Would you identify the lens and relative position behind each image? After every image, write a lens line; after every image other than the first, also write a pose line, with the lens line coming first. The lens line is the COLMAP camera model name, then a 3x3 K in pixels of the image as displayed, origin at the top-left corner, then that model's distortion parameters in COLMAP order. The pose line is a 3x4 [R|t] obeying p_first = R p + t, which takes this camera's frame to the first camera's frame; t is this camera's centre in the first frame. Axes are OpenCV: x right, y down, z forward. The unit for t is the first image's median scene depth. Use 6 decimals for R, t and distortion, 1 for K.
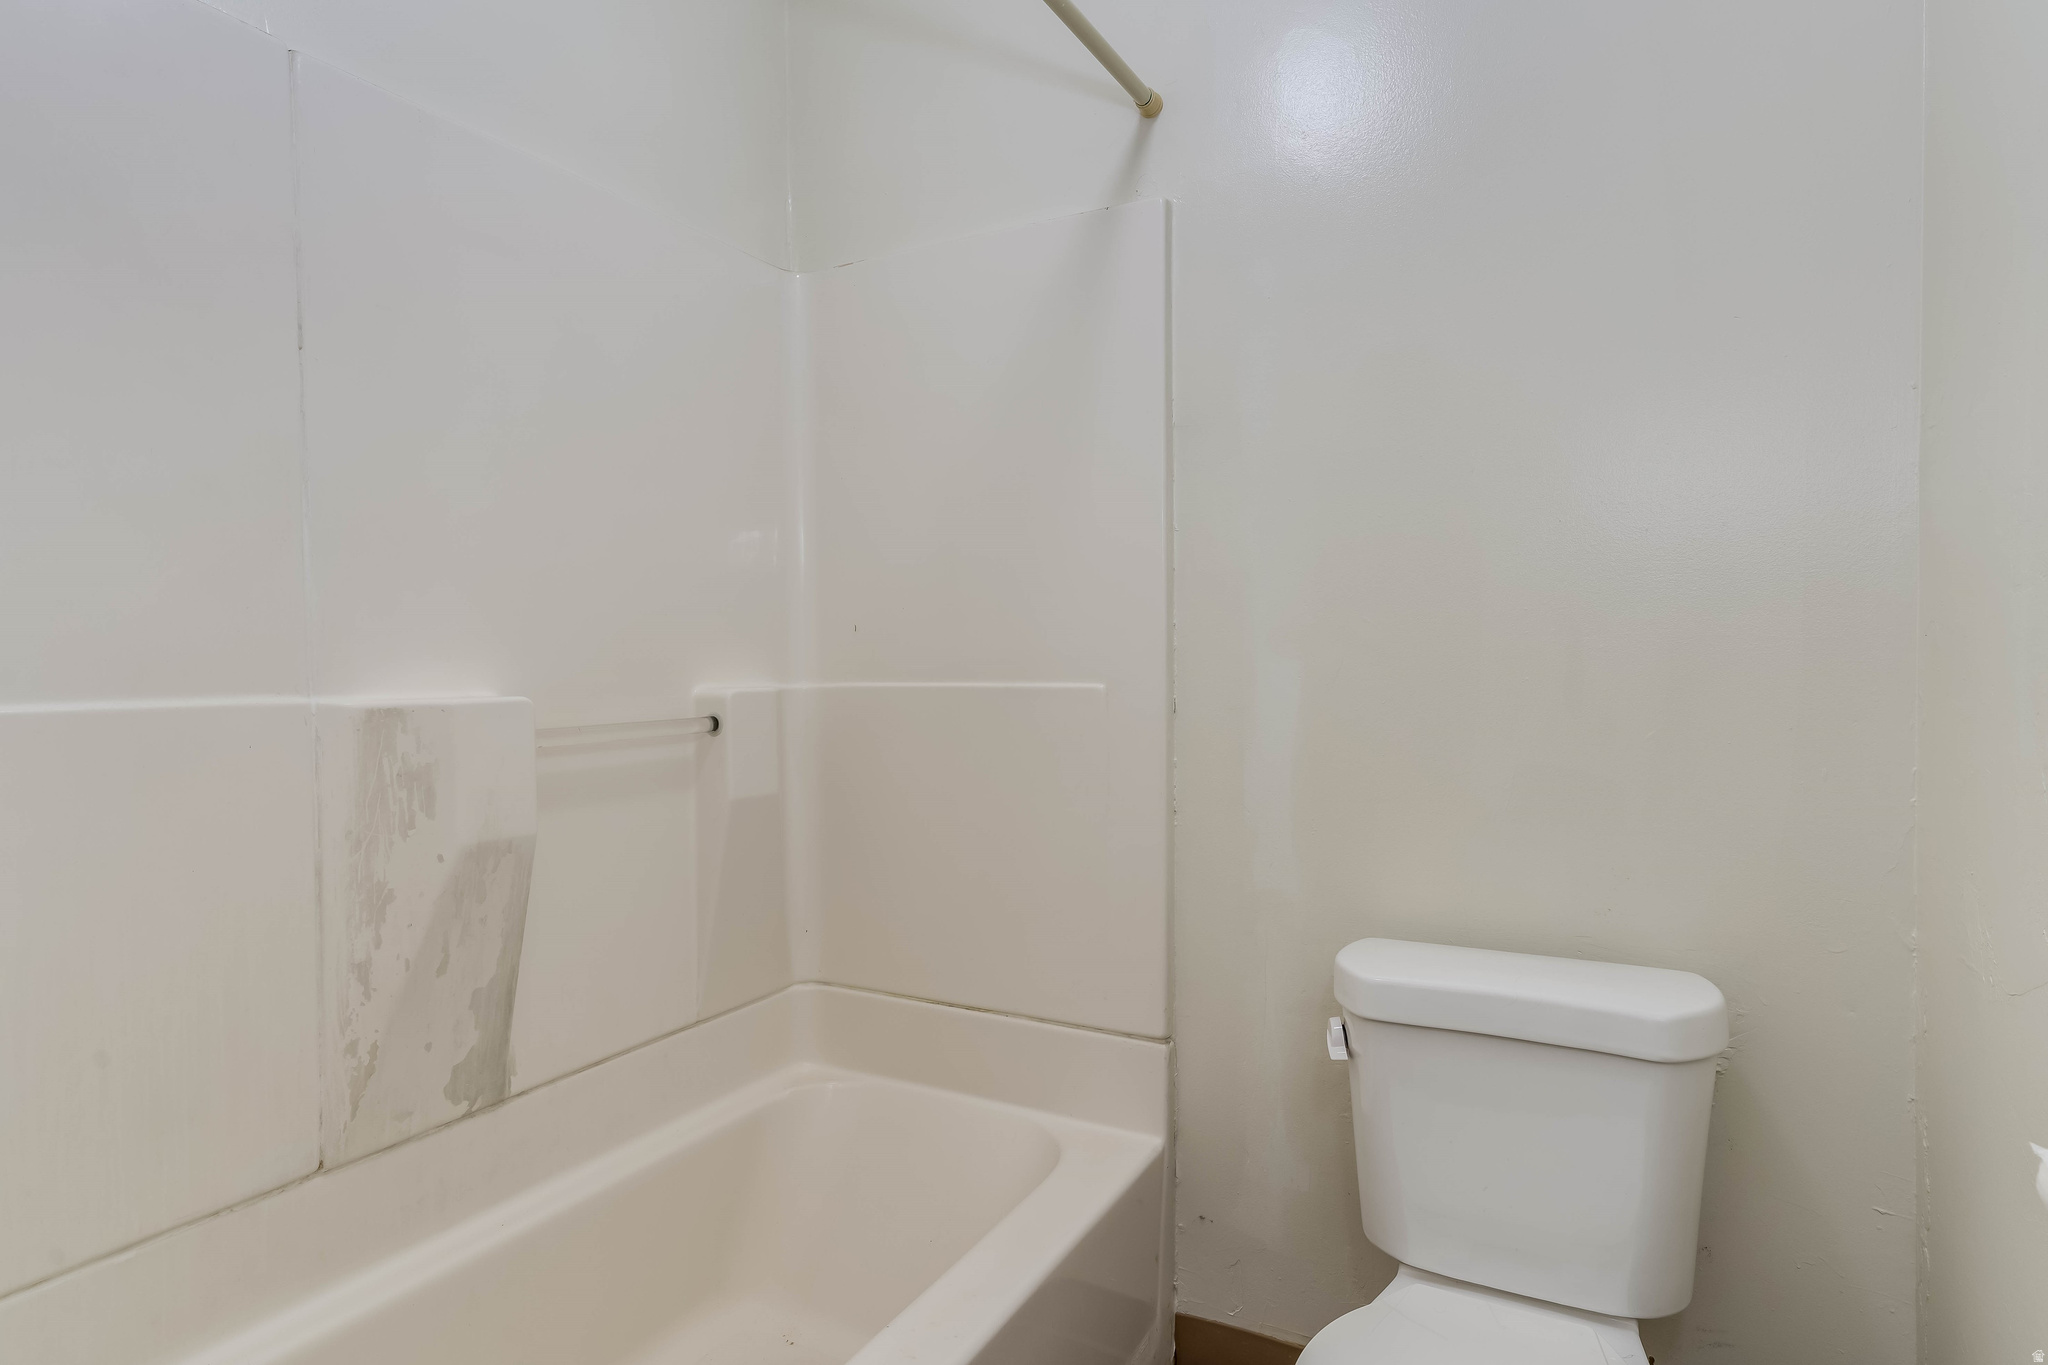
lens RADIAL K [[1075.6, 0, 1024.0], [0, 1075.6, 682.5], [0, 0, 1]] dist [0.001234, -0.000173]
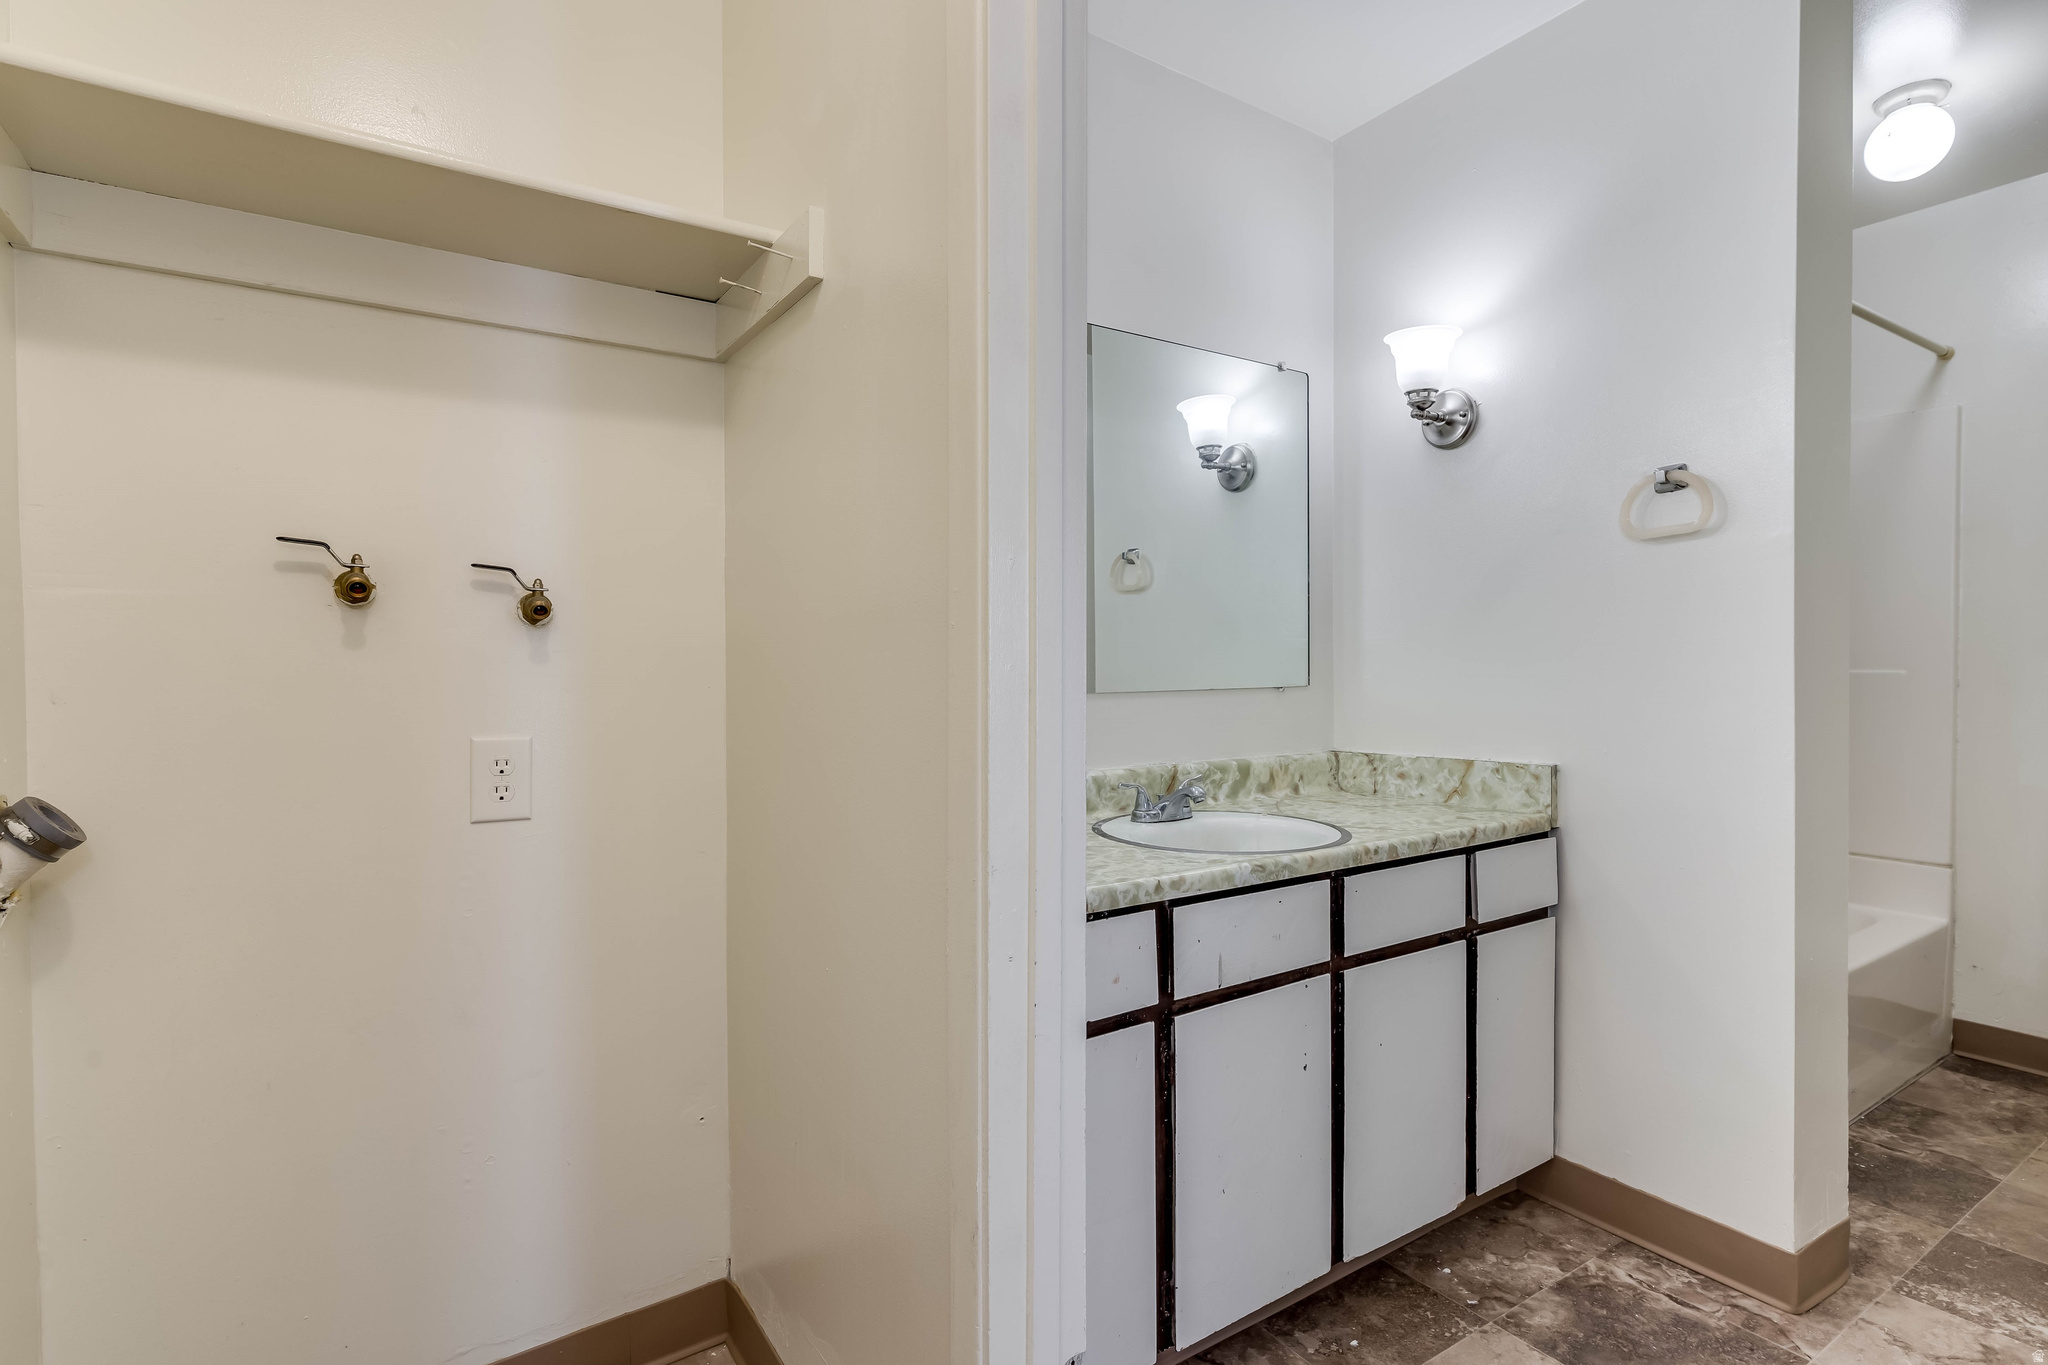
lens RADIAL K [[980.9, 0, 1024.0], [0, 980.9, 682.5], [0, 0, 1]] dist [0.004150, -0.001016]
pose [[0.881644, 0.005466, -0.471883, -0.466590], [0.000228, 0.999928, 0.012007, 0.002260], [0.471915, -0.010693, 0.881579, -1.205784]]
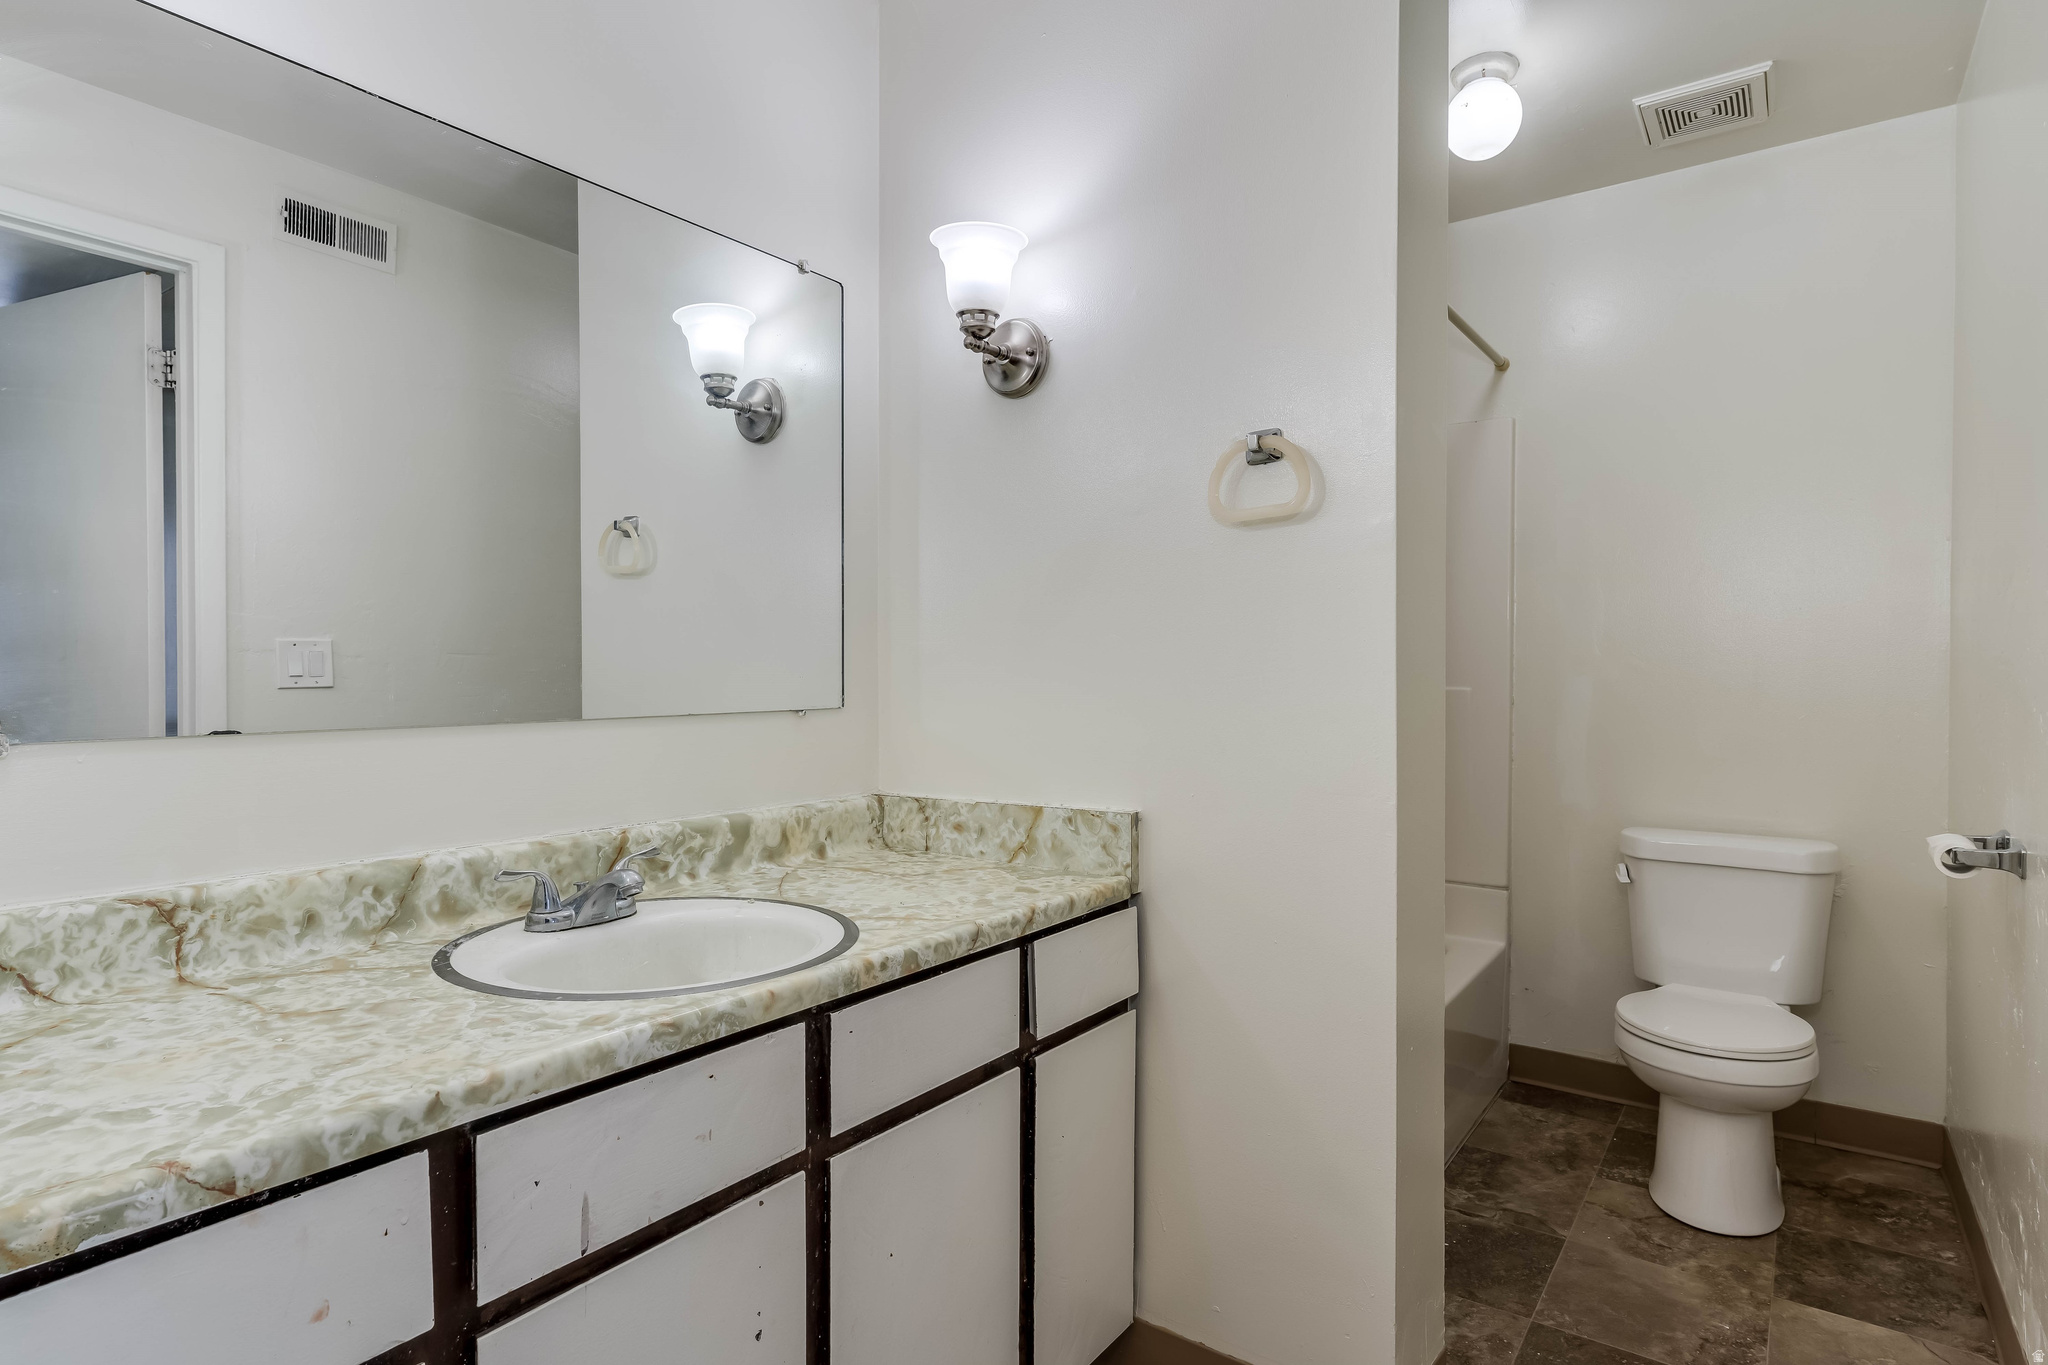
lens RADIAL K [[1057.5, 0, 1024.0], [0, 1057.5, 682.5], [0, 0, 1]] dist [-0.000856, -0.000580]
pose [[0.991426, 0.006221, -0.130519, -0.434876], [-0.005943, 0.999979, 0.002519, -0.006734], [0.130532, -0.001722, 0.991443, -0.838704]]
